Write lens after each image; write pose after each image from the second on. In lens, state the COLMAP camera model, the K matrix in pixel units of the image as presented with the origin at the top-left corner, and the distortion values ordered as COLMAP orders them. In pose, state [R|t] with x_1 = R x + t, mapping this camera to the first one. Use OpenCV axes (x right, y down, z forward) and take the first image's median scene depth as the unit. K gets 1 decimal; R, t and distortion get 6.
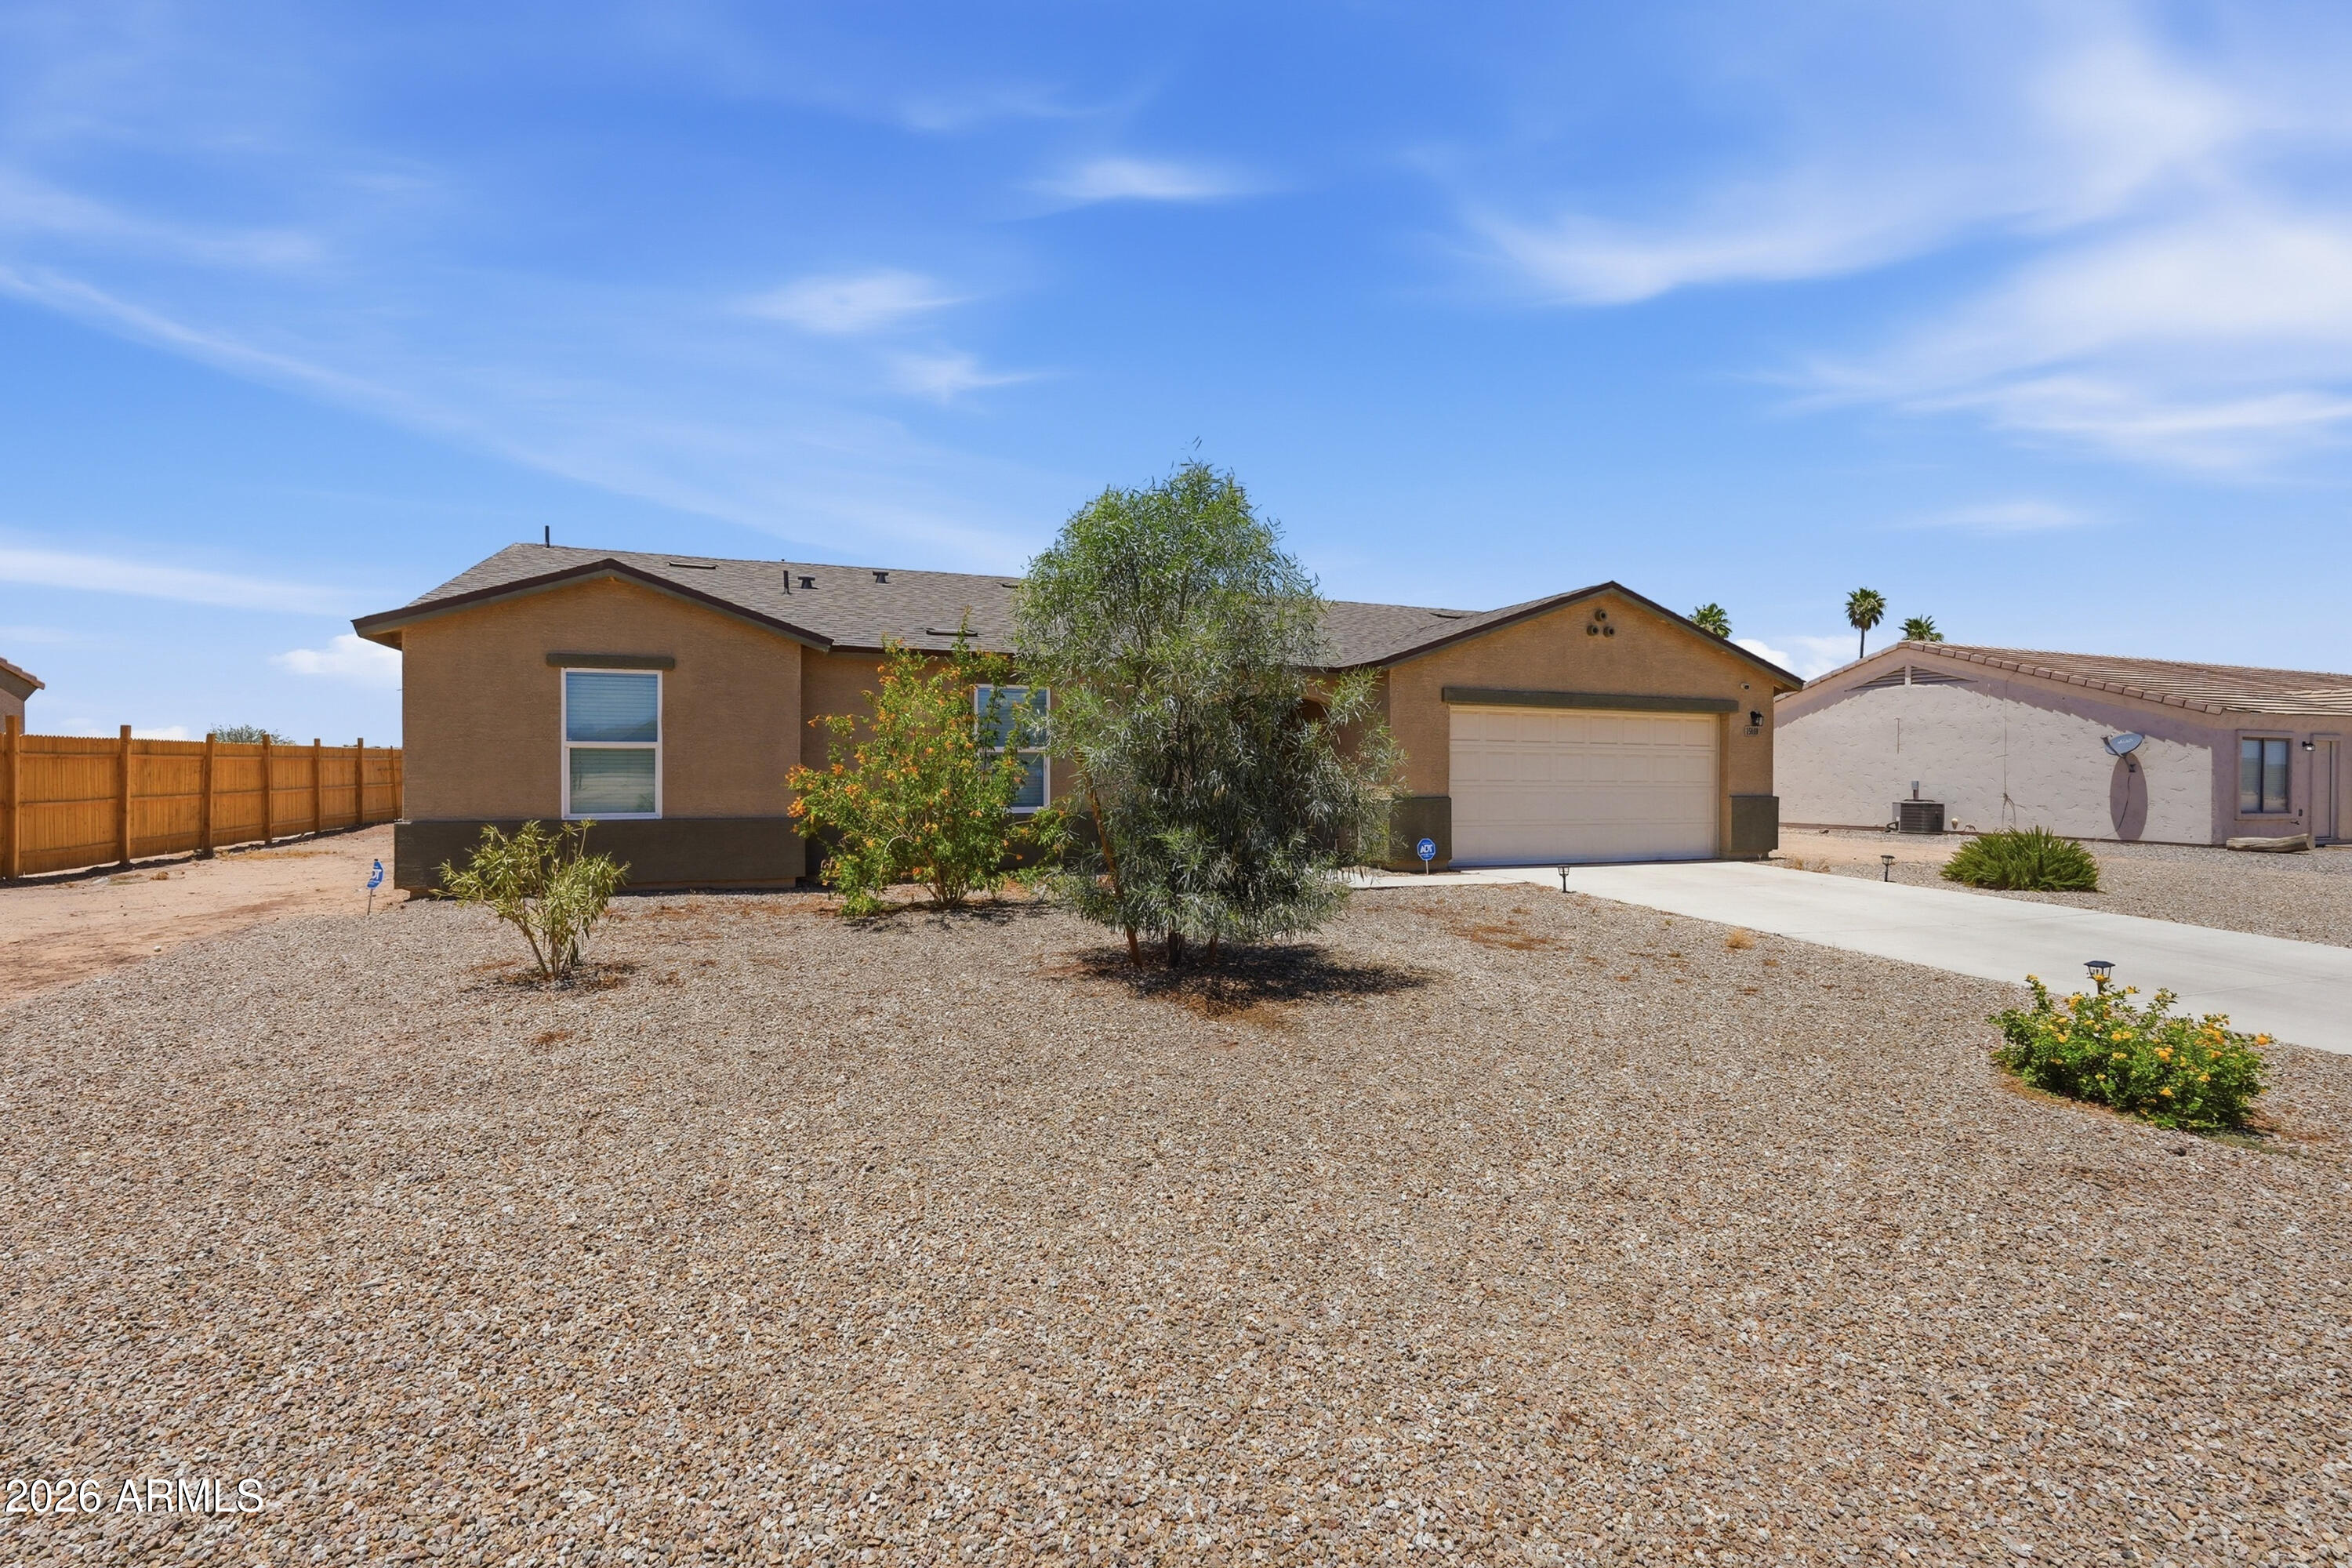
lens RADIAL K [[1047.4, 0, 1143.2], [0, 1047.4, 820.2], [0, 0, 1]] dist [-0.000985, 0.000311]
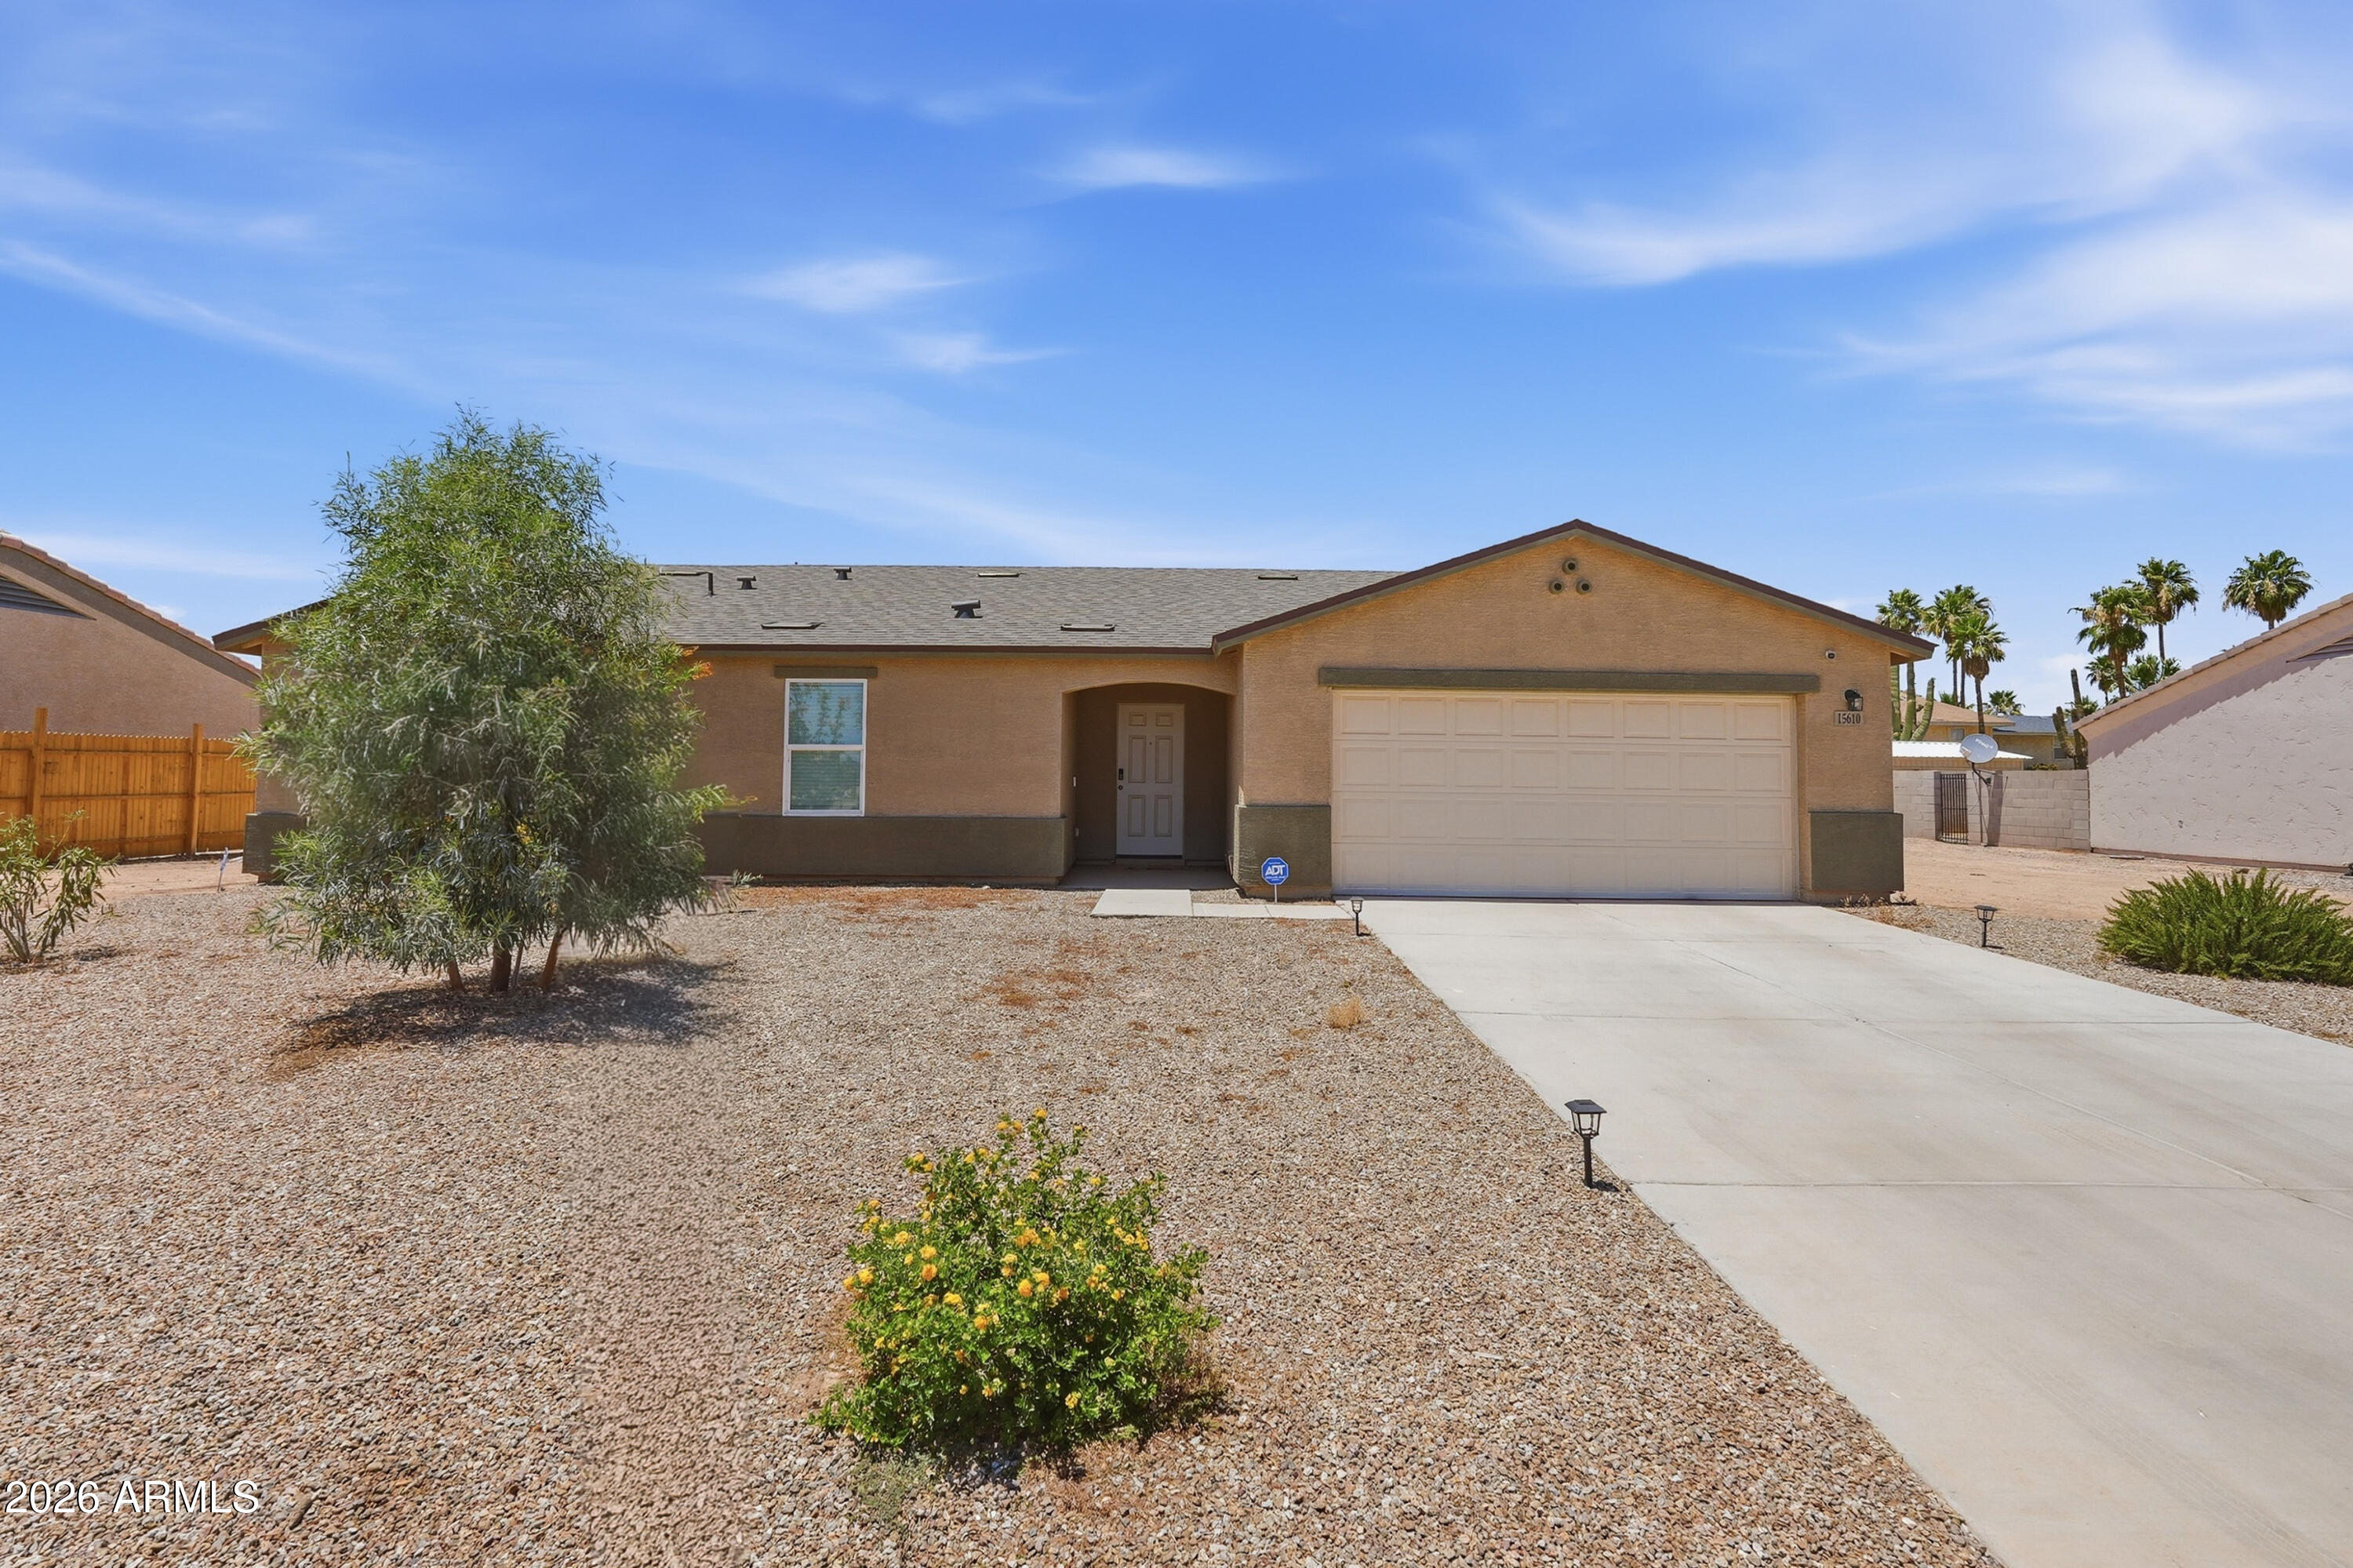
lens RADIAL K [[1047.9, 0, 1184.0], [0, 1047.9, 799.2], [0, 0, 1]] dist [-0.000985, 0.000311]
pose [[0.941134, 0.012546, -0.337801, 0.433435], [-0.020506, 0.999589, -0.020009, -0.008538], [0.337411, 0.025758, 0.941005, 0.208881]]
